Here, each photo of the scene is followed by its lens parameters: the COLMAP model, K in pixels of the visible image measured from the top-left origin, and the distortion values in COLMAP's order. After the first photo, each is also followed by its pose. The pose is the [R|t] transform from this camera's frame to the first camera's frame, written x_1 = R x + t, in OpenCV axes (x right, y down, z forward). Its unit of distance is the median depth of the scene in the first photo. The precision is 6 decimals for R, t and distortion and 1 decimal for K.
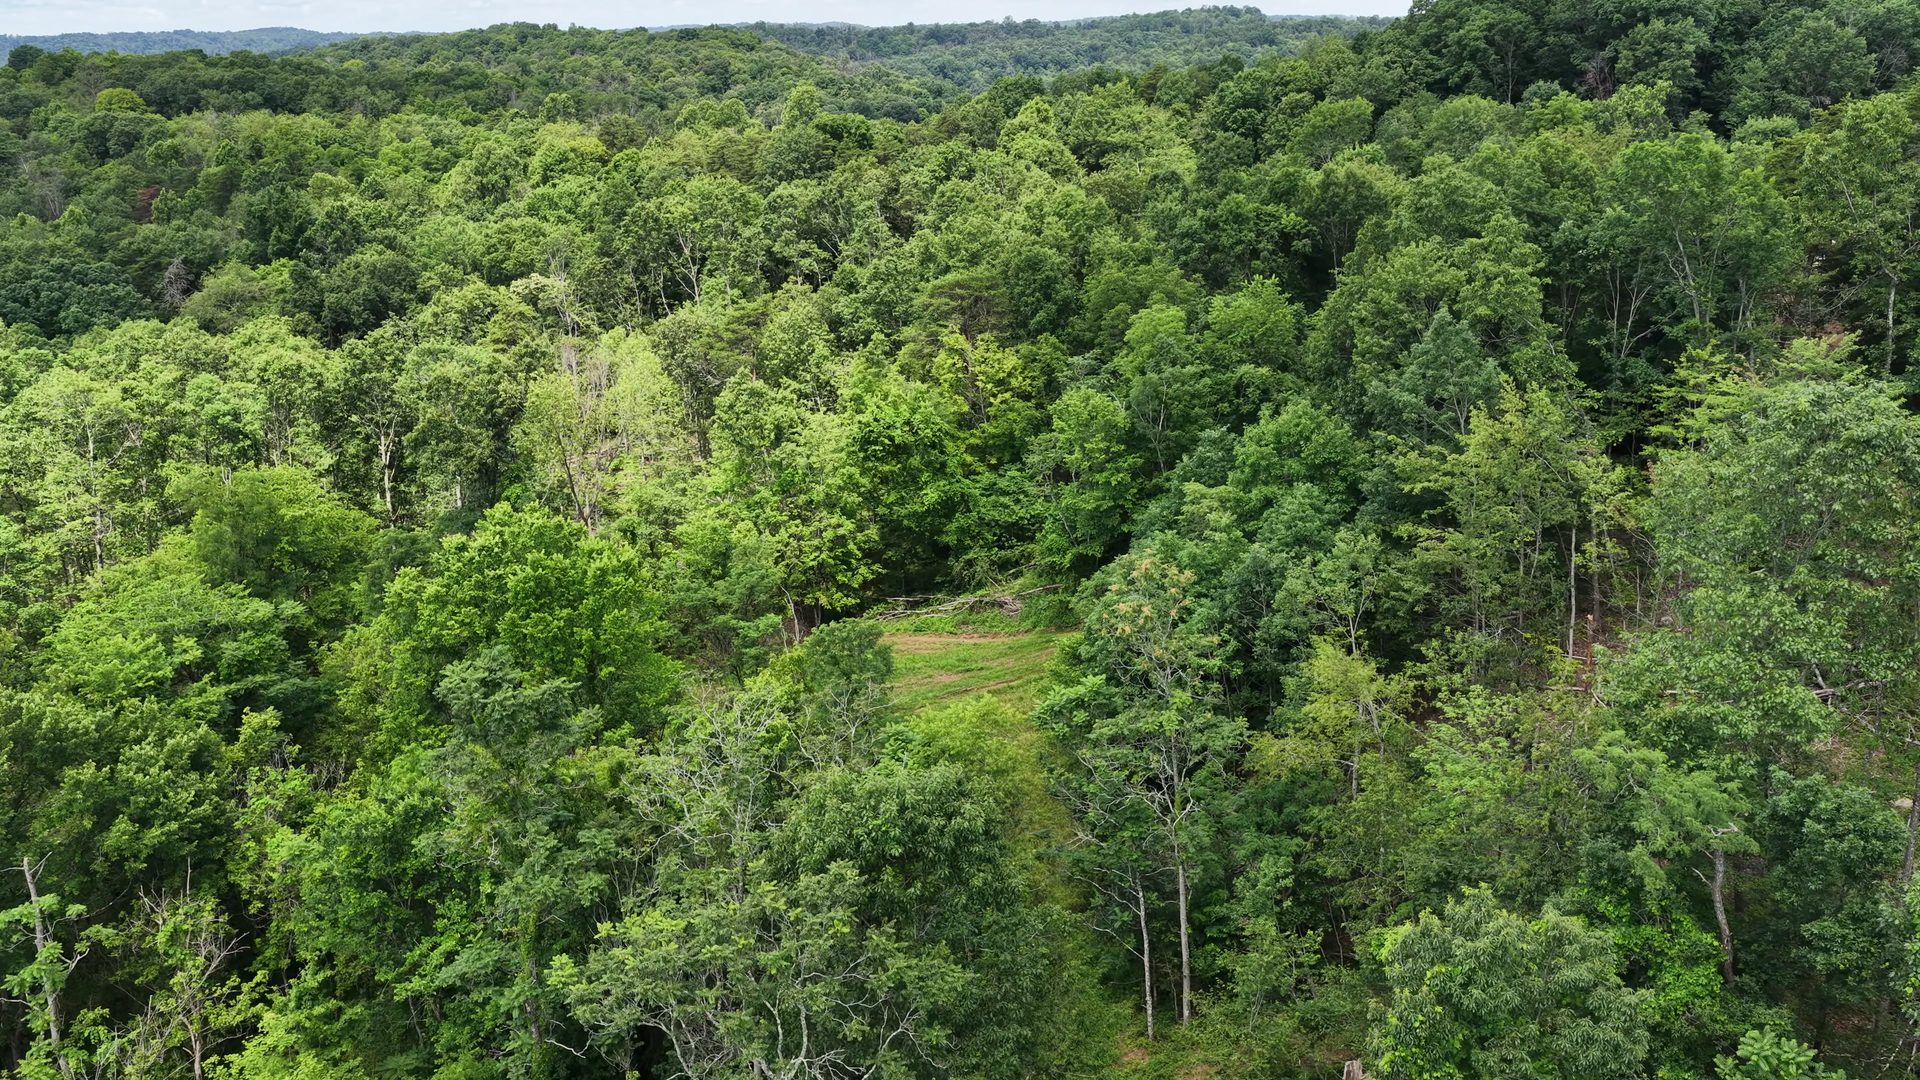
lens RADIAL K [[1643.6, 0, 965.3], [0, 1643.6, 536.4], [0, 0, 1]] dist [-0.020282, 0.048514]
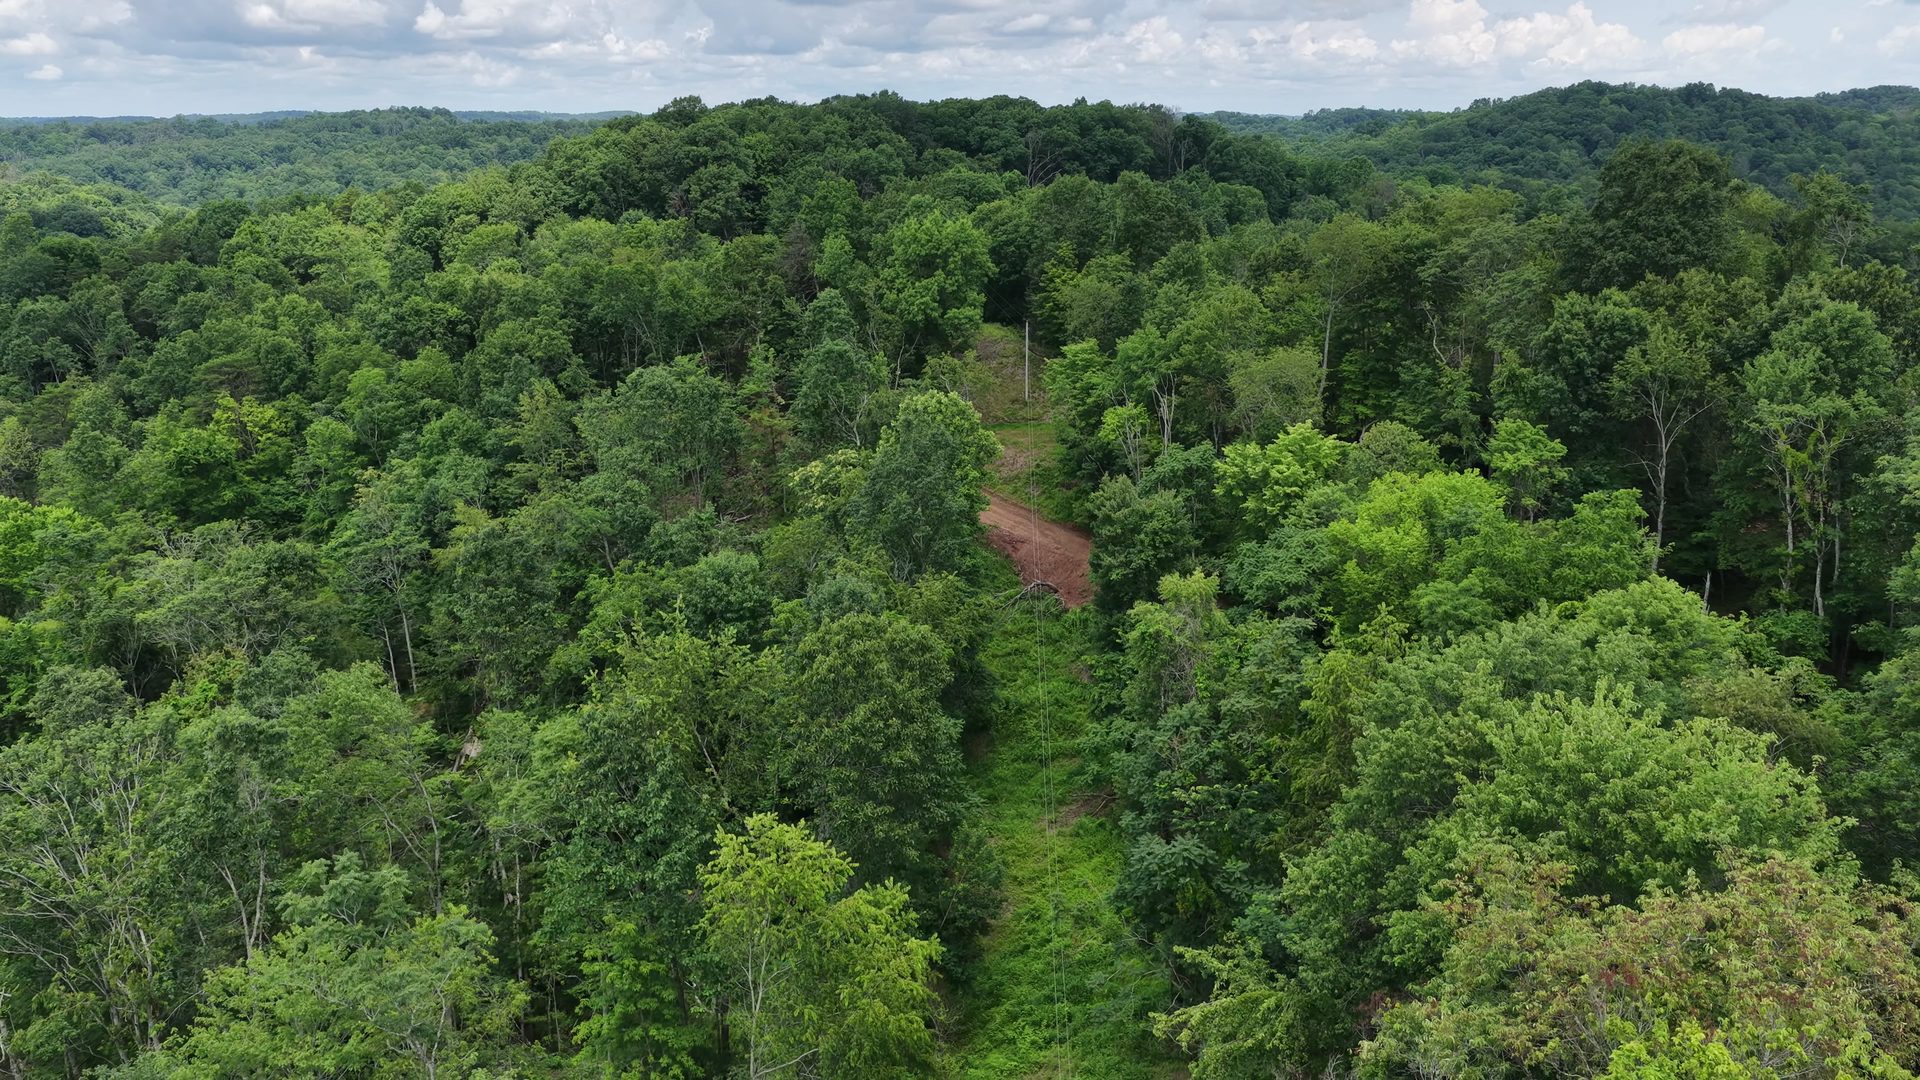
lens RADIAL K [[1643.6, 0, 963.5], [0, 1643.6, 548.3], [0, 0, 1]] dist [-0.020282, 0.048514]
pose [[0.895680, -0.103575, 0.432470, -0.057598], [0.123467, 0.992184, -0.018085, 0.107882], [-0.427217, 0.069594, 0.901467, -0.546124]]
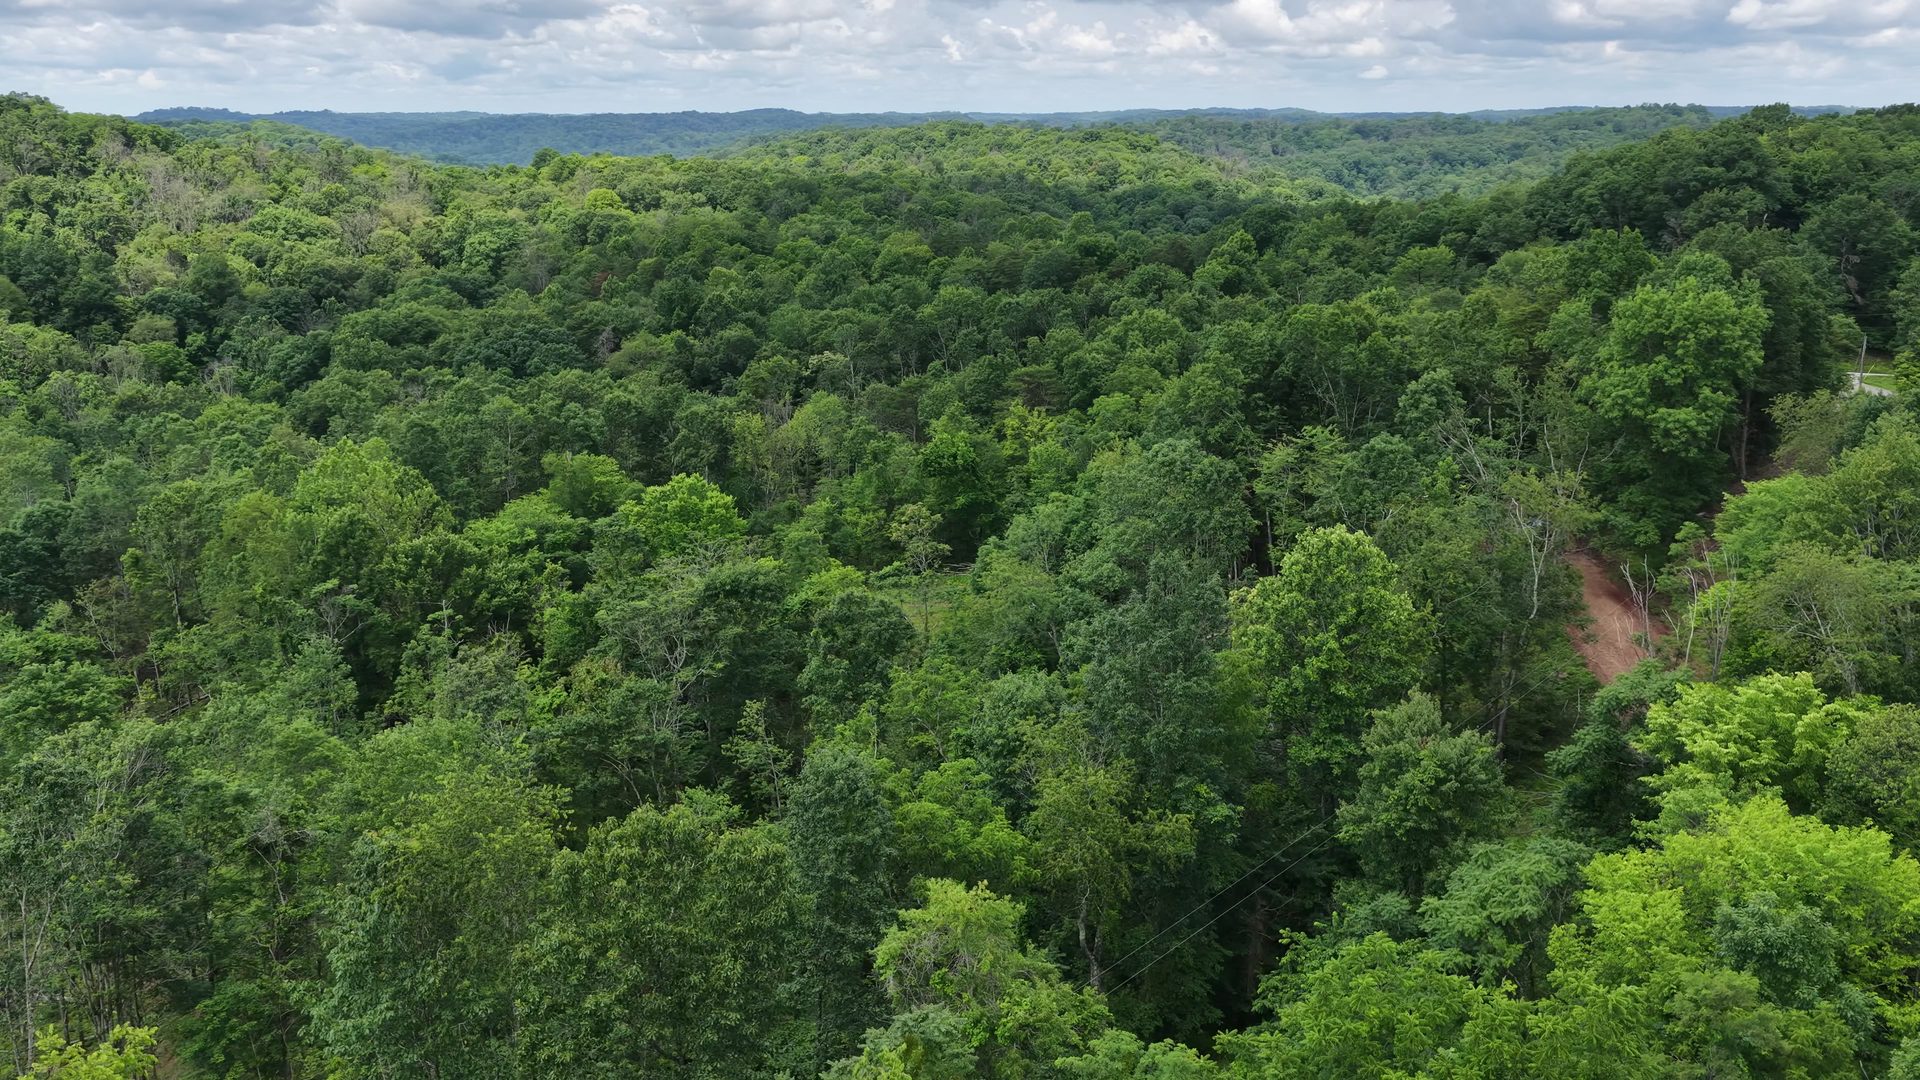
lens RADIAL K [[1643.6, 0, 963.6], [0, 1643.6, 537.3], [0, 0, 1]] dist [-0.020282, 0.048514]
pose [[0.963740, 0.076383, -0.255678, 0.310633], [-0.088030, 0.995523, -0.034408, 0.052916], [0.251905, 0.055667, 0.966149, -0.456443]]
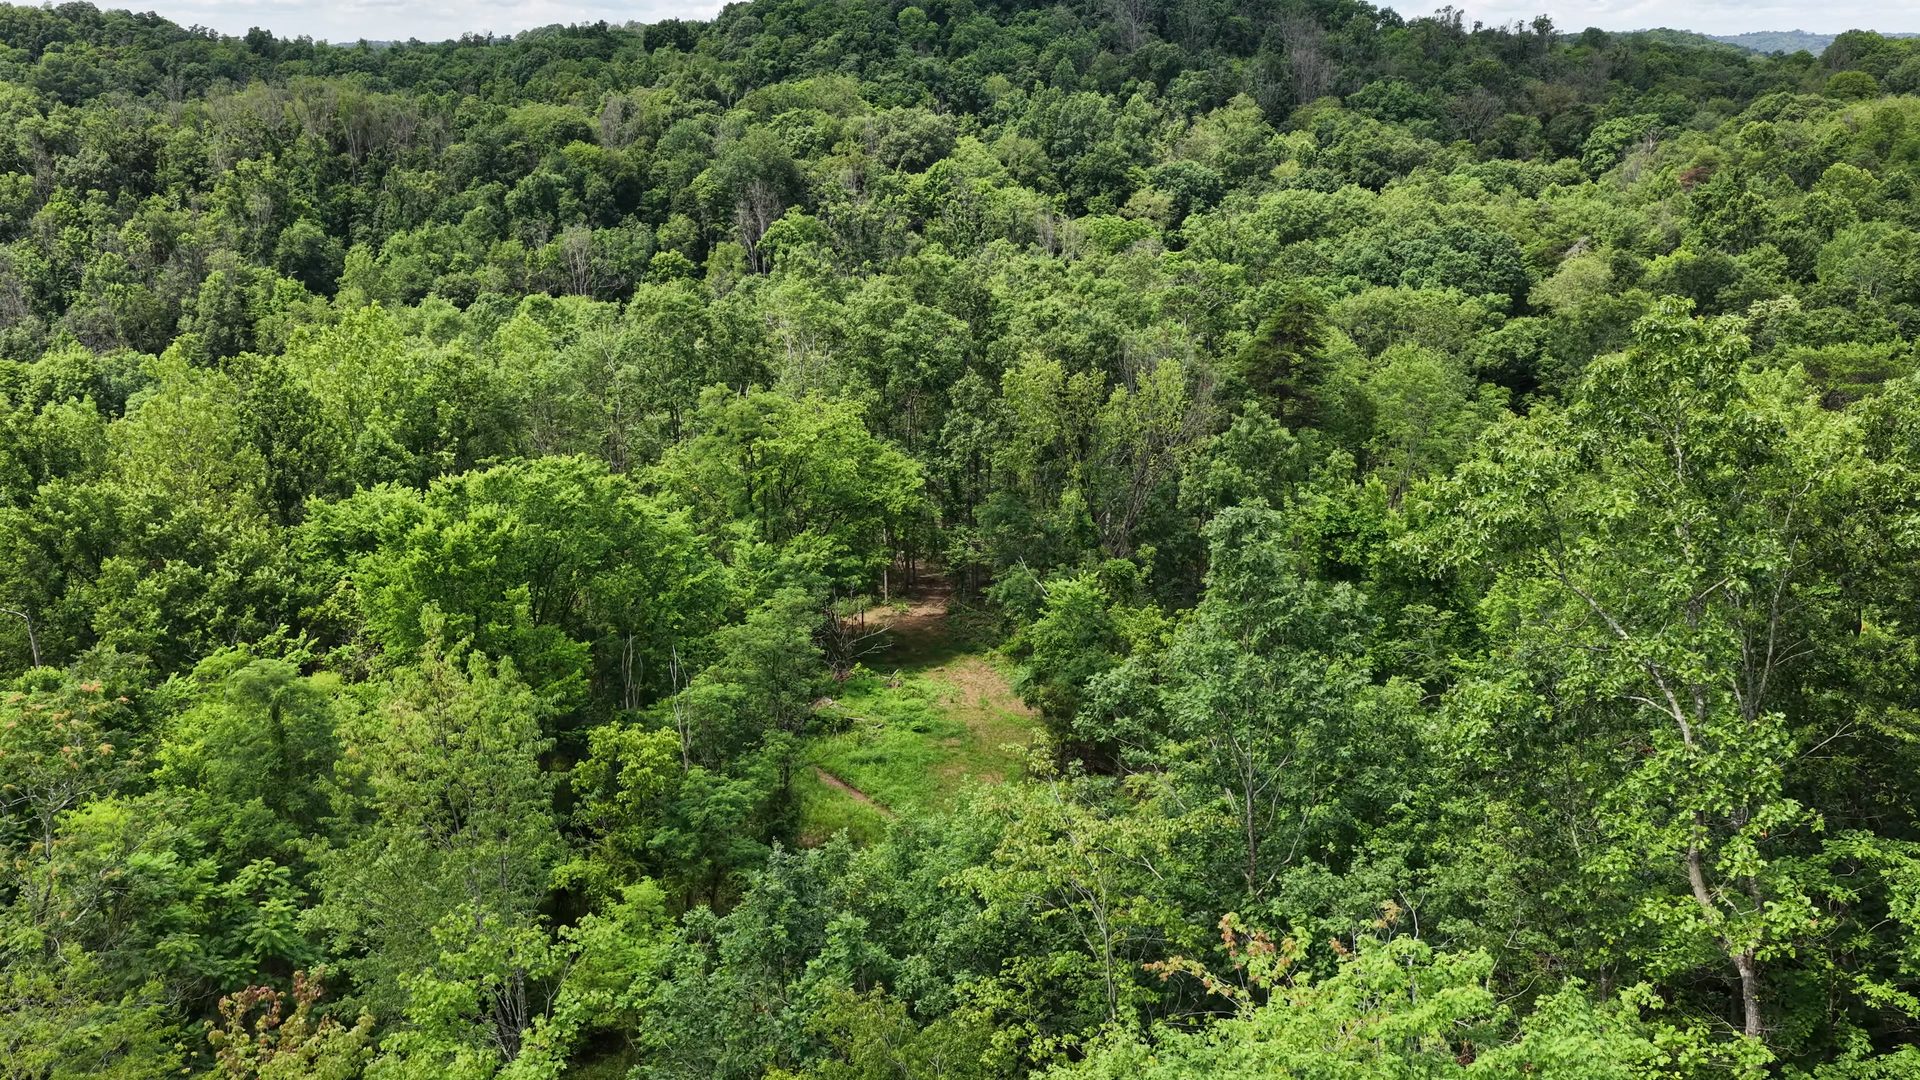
lens RADIAL K [[1643.6, 0, 964.4], [0, 1643.6, 542.8], [0, 0, 1]] dist [-0.020282, 0.048514]
pose [[0.460363, 0.264242, -0.847491, 0.326723], [-0.260649, 0.952829, 0.155500, -0.094148], [0.848603, 0.149311, 0.507522, 0.415053]]
